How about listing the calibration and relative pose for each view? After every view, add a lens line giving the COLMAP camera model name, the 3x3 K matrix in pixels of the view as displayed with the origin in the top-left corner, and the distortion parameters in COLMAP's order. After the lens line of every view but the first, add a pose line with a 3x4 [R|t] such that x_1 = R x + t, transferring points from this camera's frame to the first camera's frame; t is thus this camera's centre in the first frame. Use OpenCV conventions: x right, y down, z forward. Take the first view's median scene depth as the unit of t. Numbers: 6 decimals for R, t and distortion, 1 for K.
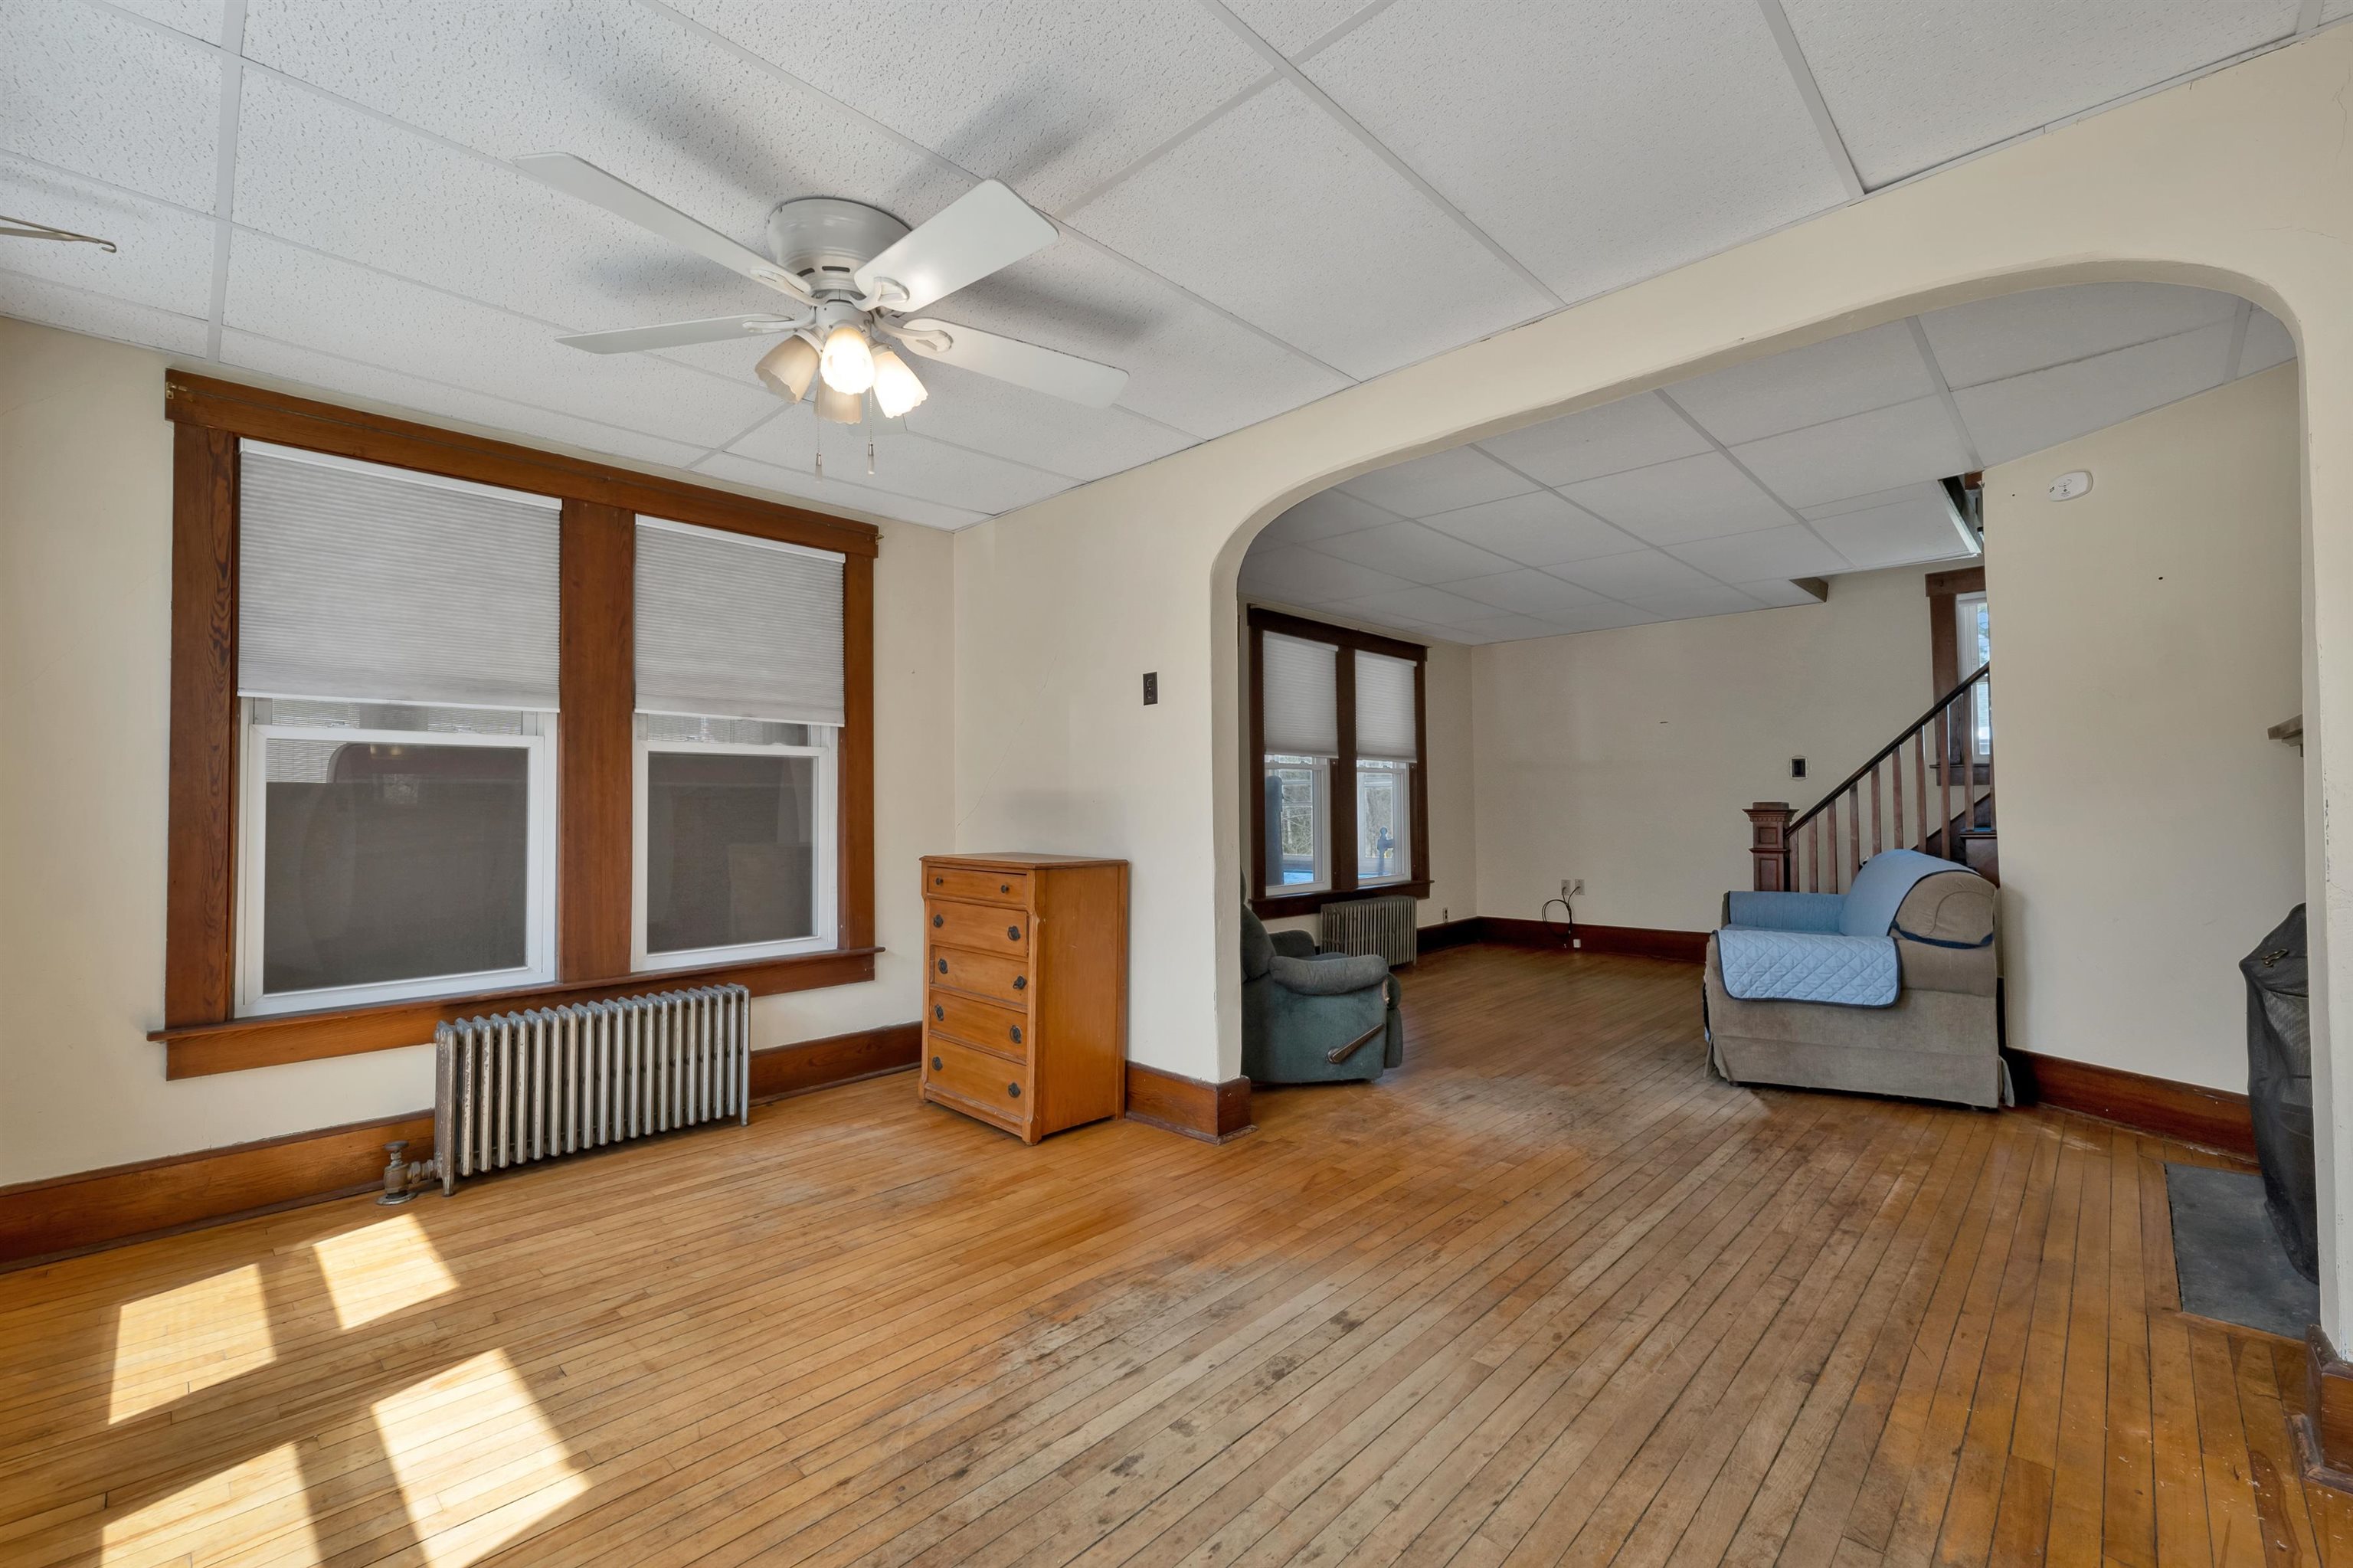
lens RADIAL K [[977.6, 0, 1176.5], [0, 977.6, 784.0], [0, 0, 1]] dist [0.001235, -0.000040]
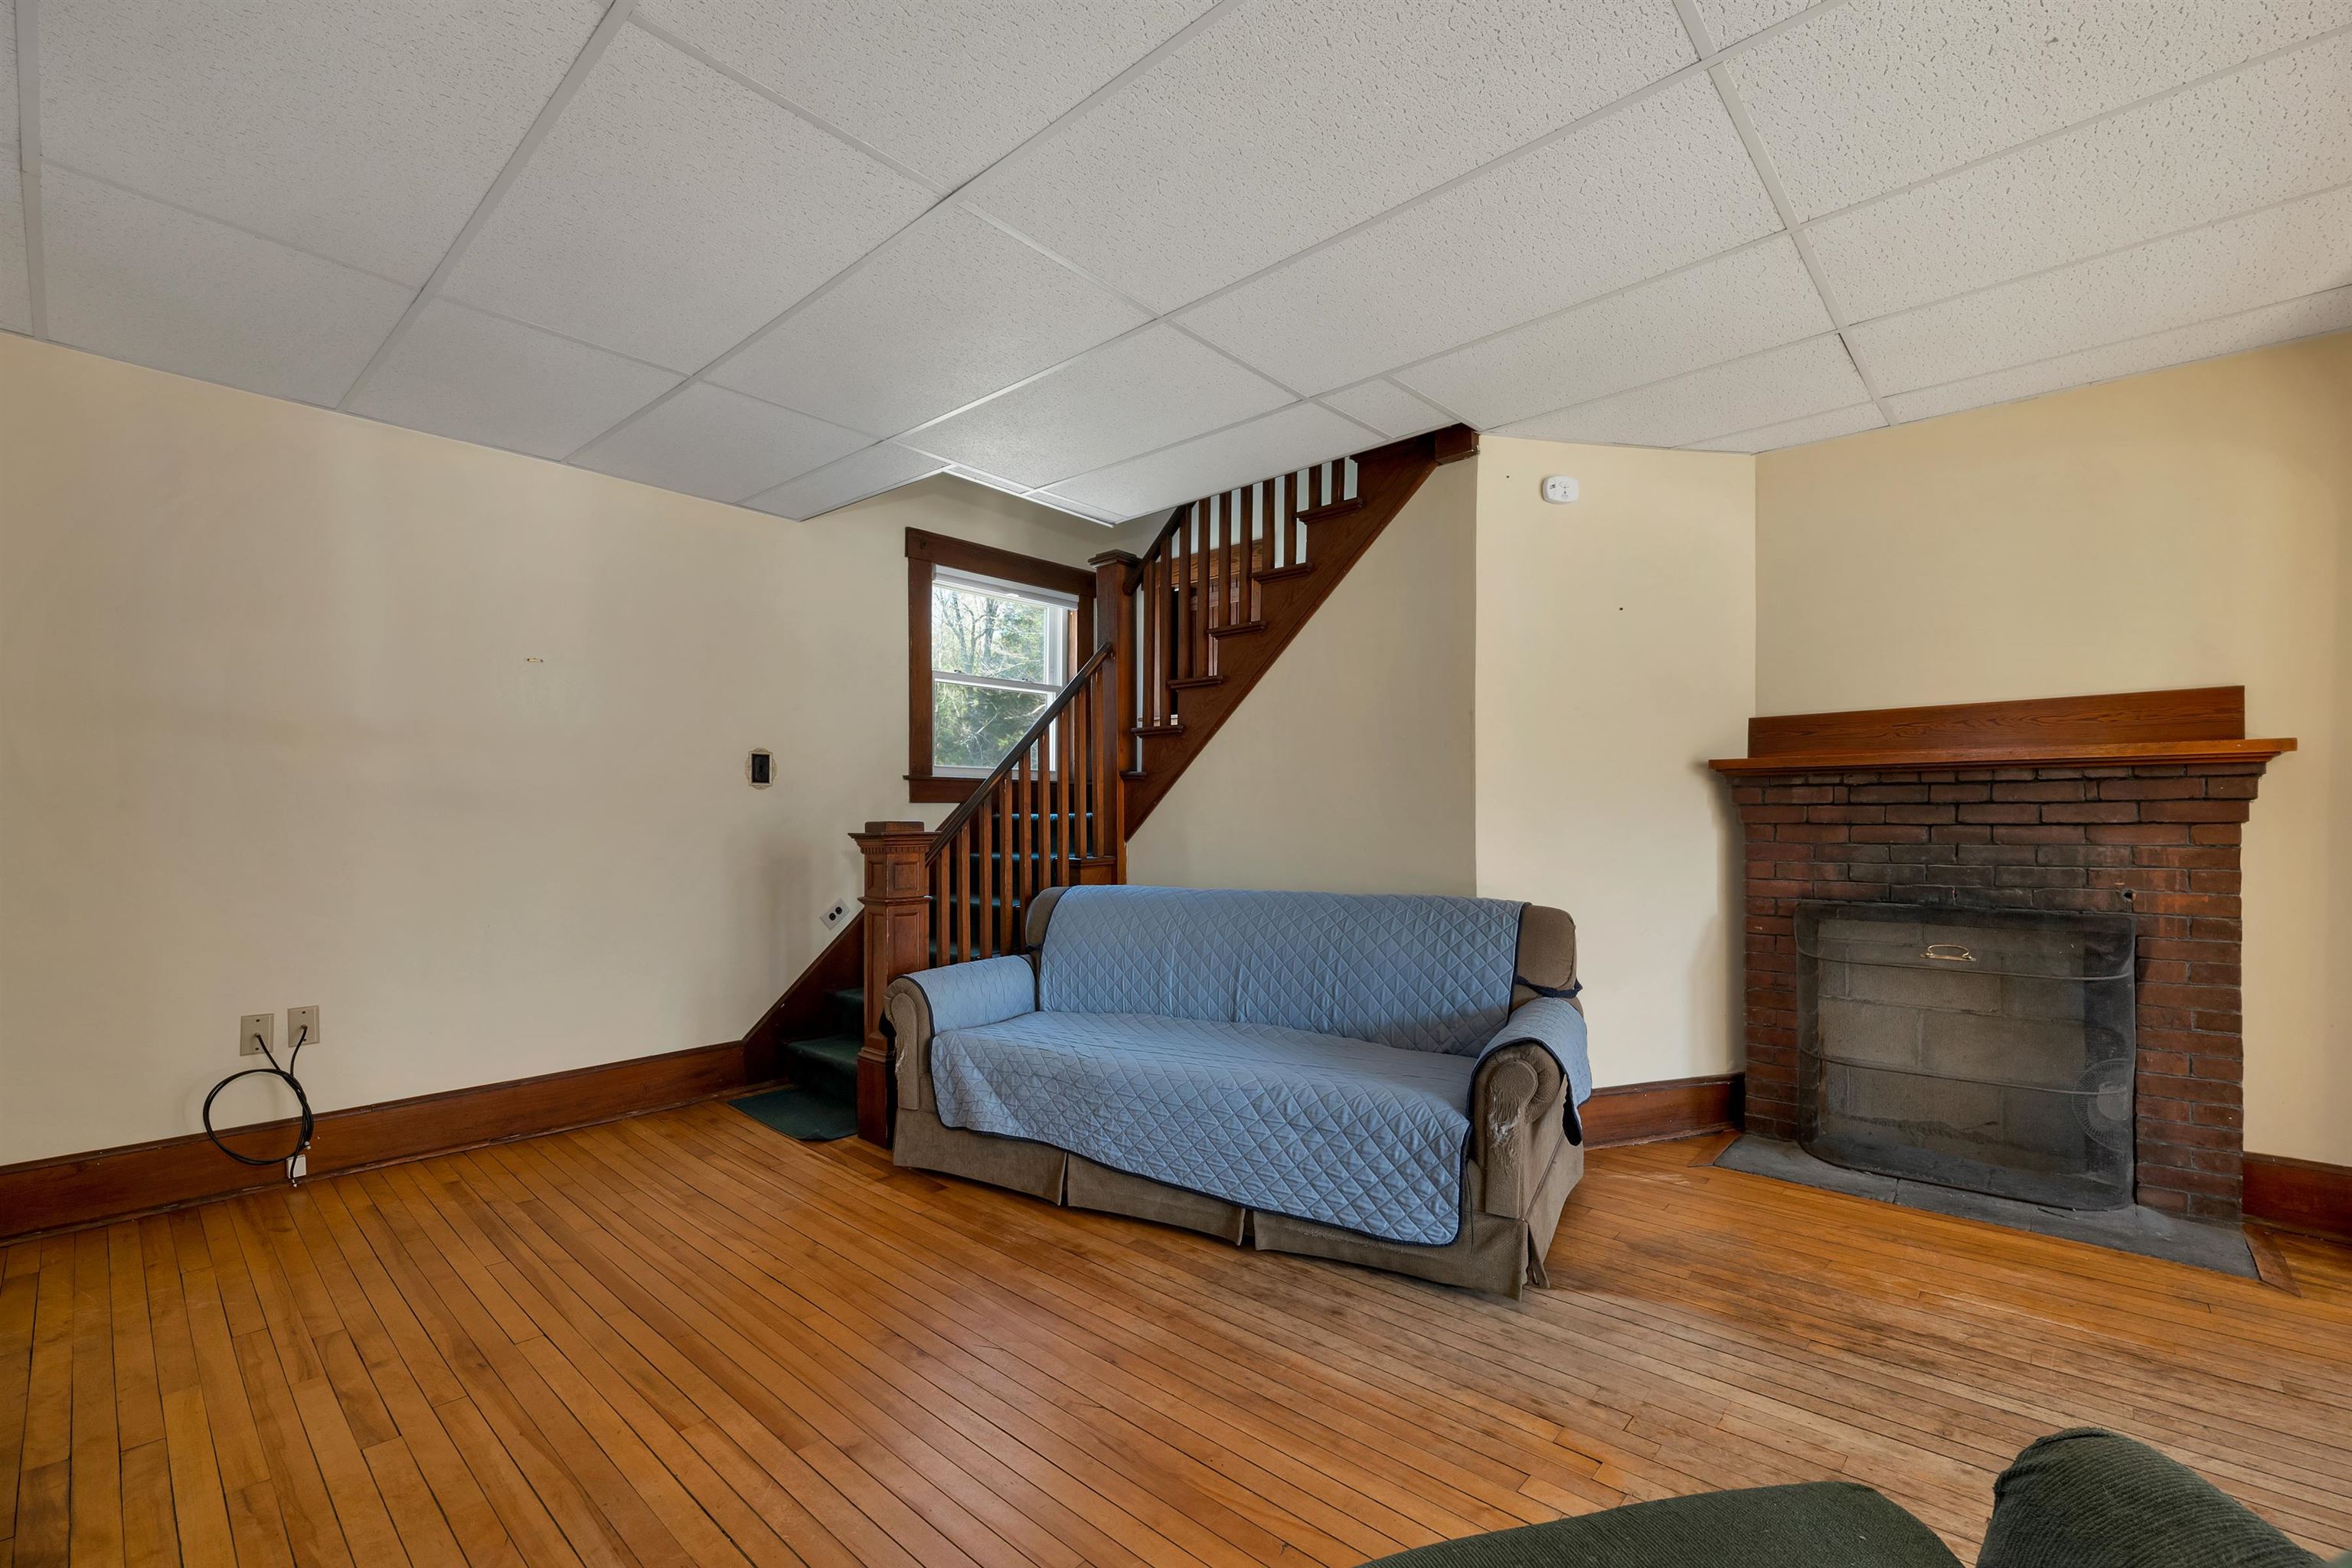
lens RADIAL K [[991.7, 0, 1178.3], [0, 991.7, 806.9], [0, 0, 1]] dist [0.000277, -0.000464]
pose [[-0.040345, 0.019952, 0.998987, -0.043812], [-0.021266, 0.999557, -0.020822, 0.039398], [-0.998959, -0.022085, -0.039903, 1.704517]]
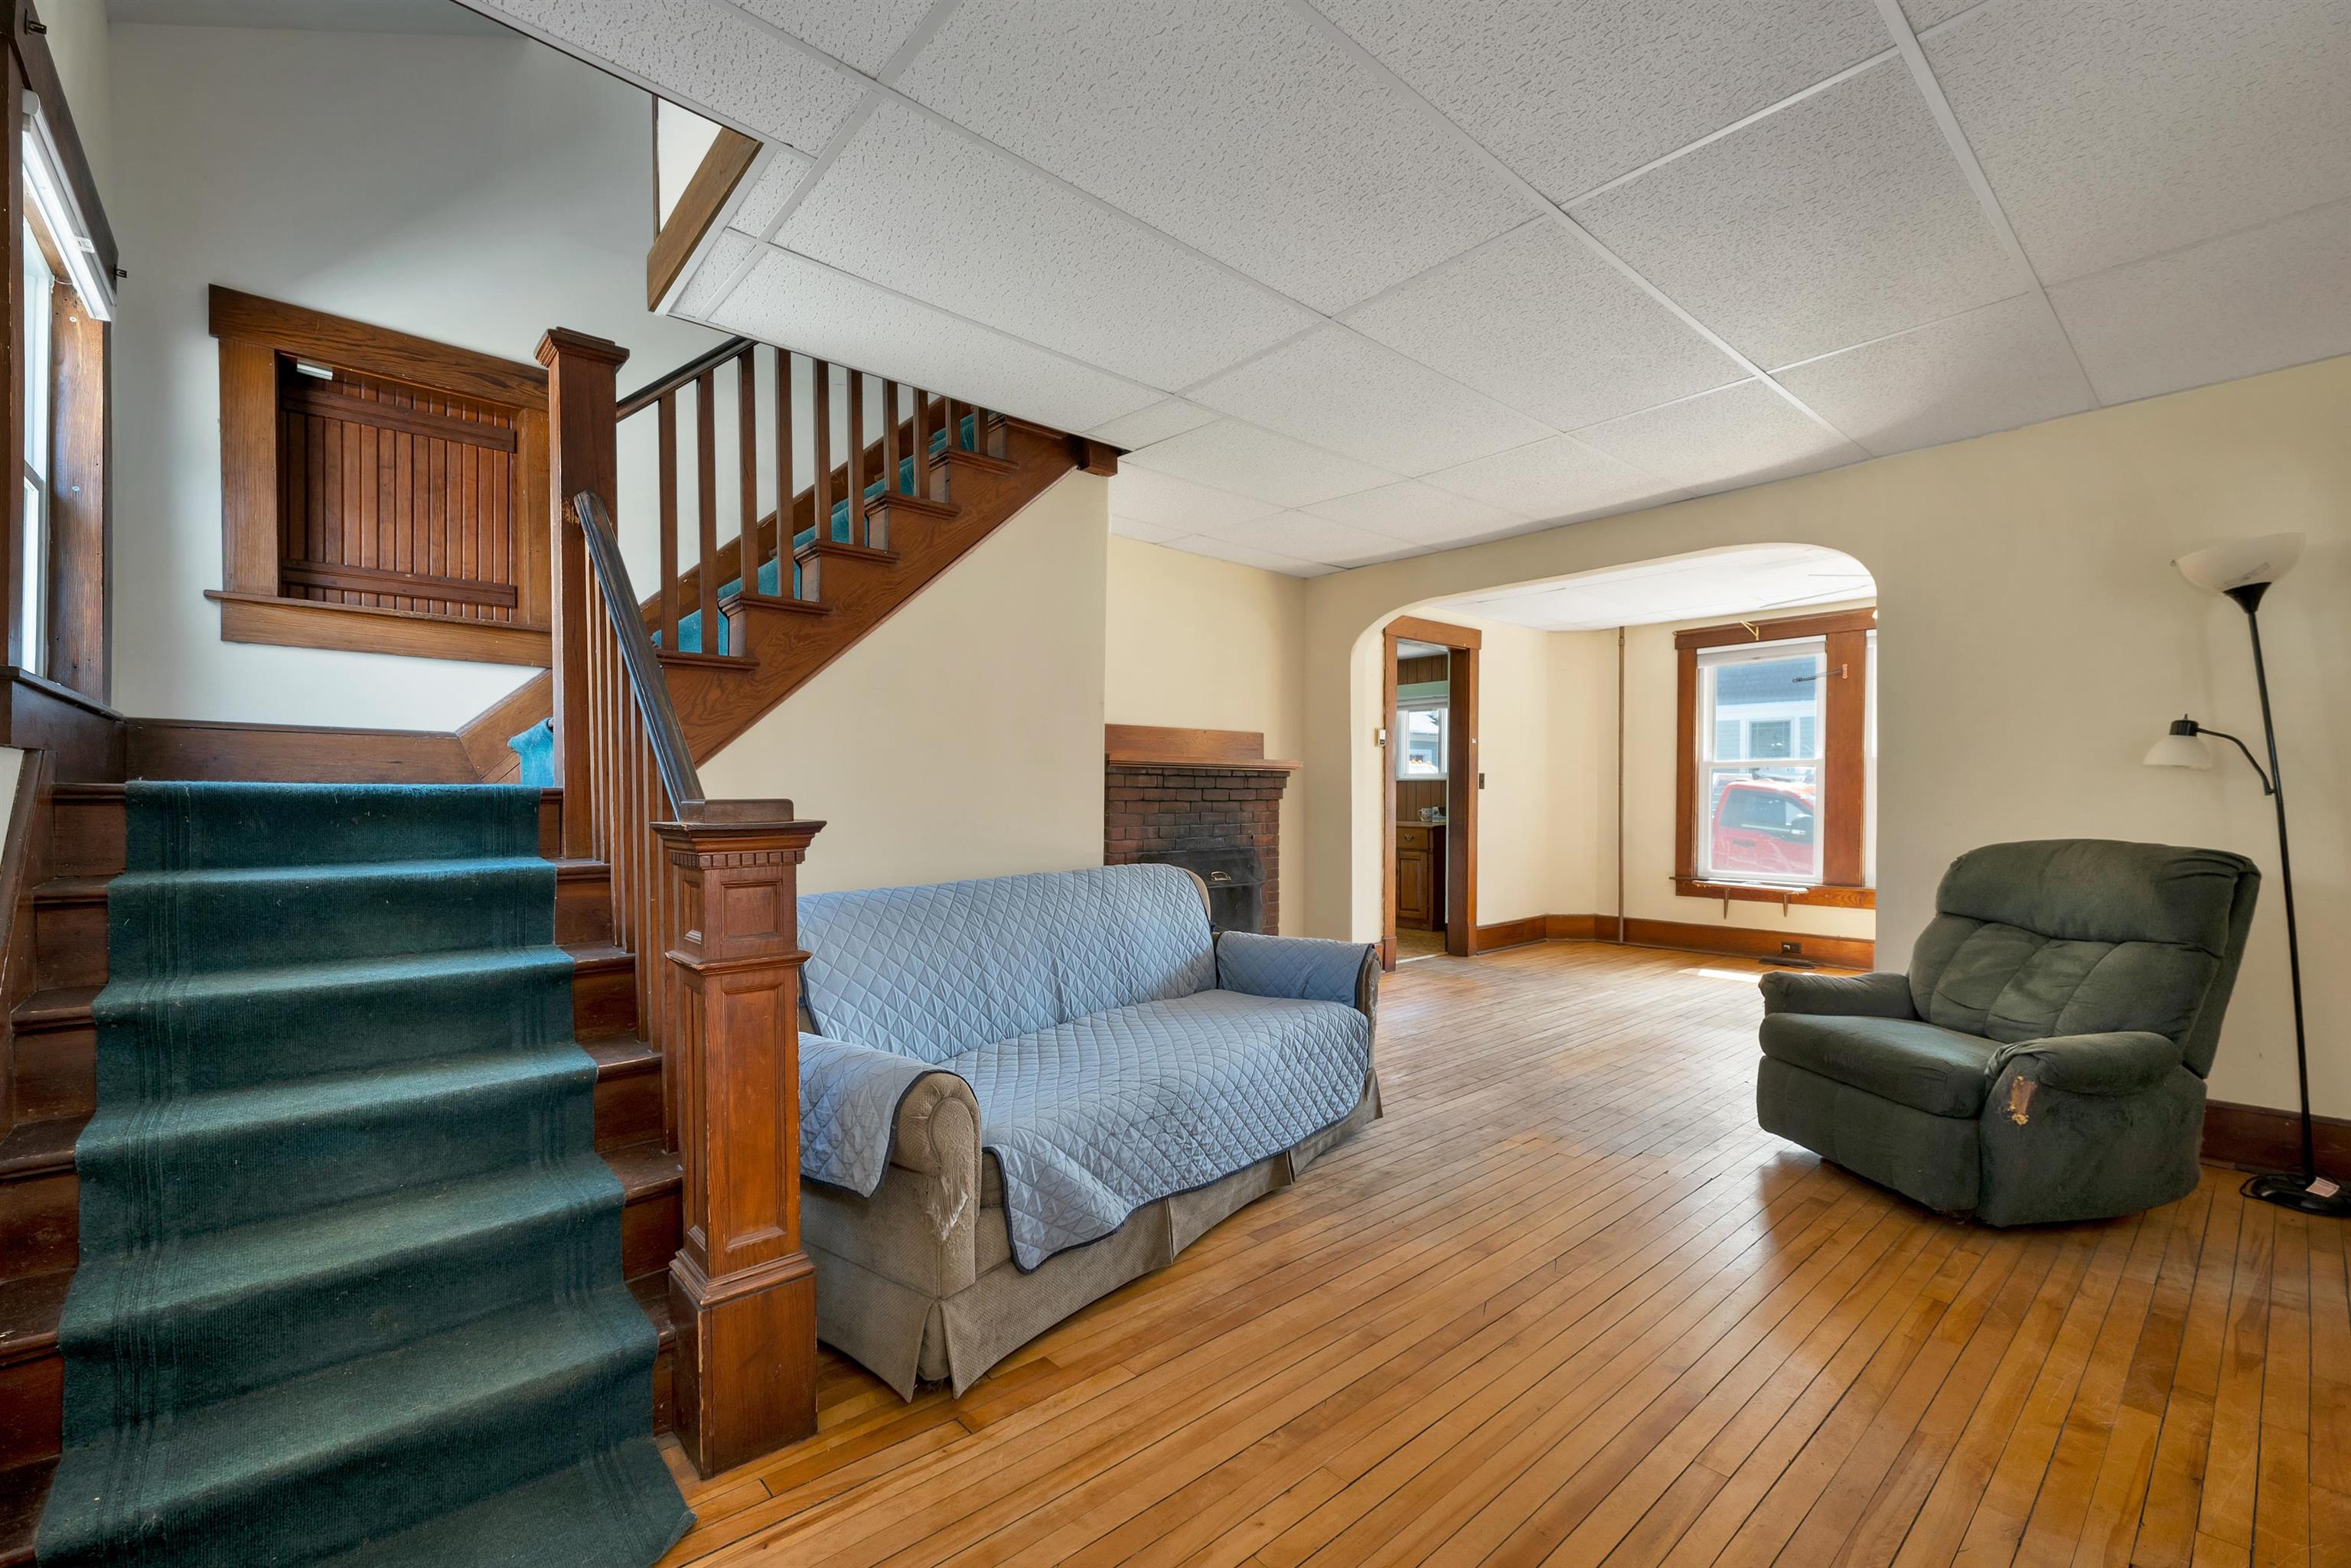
lens RADIAL K [[991.2, 0, 1177.8], [0, 991.2, 806.9], [0, 0, 1]] dist [0.000277, -0.000464]
pose [[-0.997255, 0.007945, 0.073614, 0.909435], [0.006888, 0.999870, -0.014605, 0.054874], [-0.073721, -0.014058, -0.997180, 2.612312]]
